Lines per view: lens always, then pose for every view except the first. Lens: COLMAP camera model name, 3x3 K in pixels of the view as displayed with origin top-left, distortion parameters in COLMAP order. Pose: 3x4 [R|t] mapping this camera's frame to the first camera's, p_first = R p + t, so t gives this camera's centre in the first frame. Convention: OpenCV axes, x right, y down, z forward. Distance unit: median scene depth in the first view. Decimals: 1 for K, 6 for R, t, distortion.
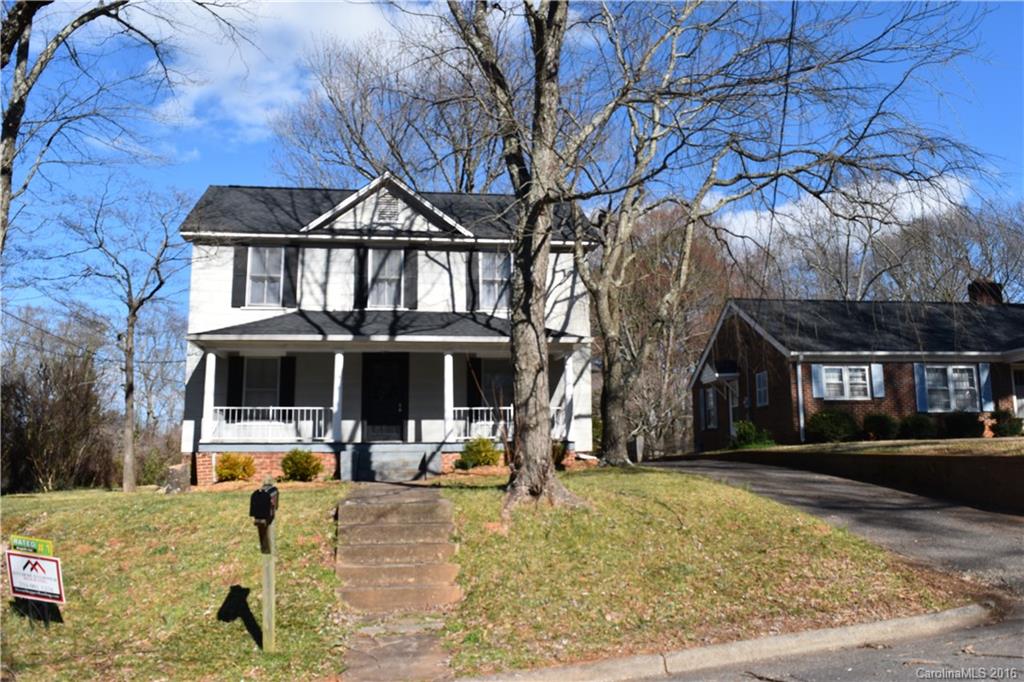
lens RADIAL K [[834.6, 0, 512.0], [0, 834.6, 341.0], [0, 0, 1]] dist [-0.071930, 0.000604]
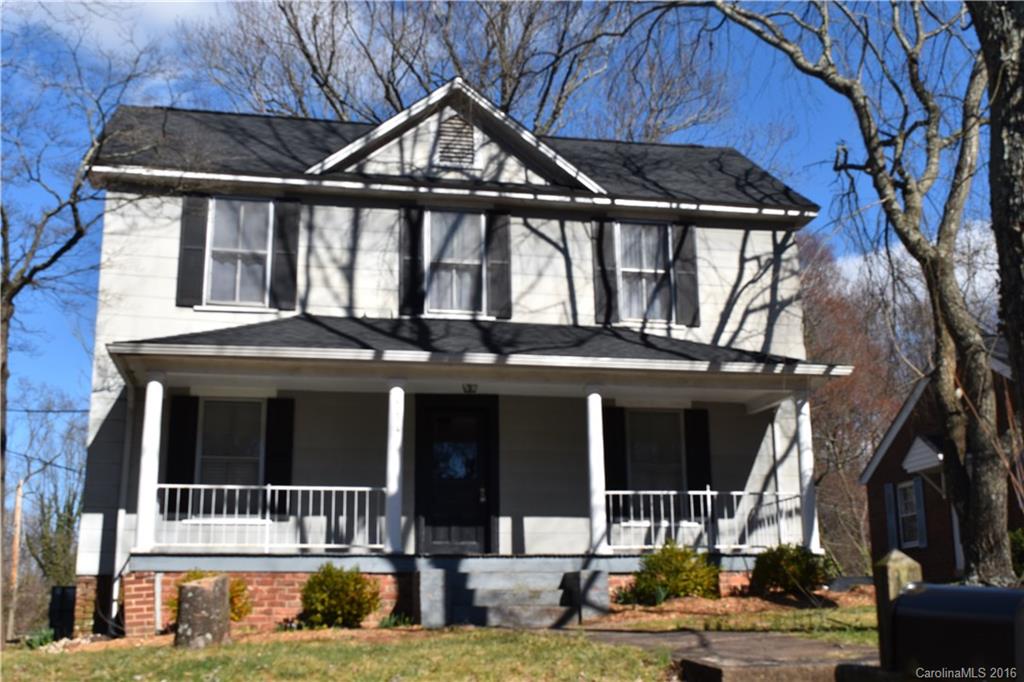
lens RADIAL K [[1182.9, 0, 512.0], [0, 1182.9, 341.0], [0, 0, 1]] dist [-0.018748, -0.029677]
pose [[0.997562, 0.015699, 0.068000, -0.166958], [-0.009871, 0.996314, -0.085215, 0.044690], [-0.069087, 0.084336, 0.994039, 0.210555]]
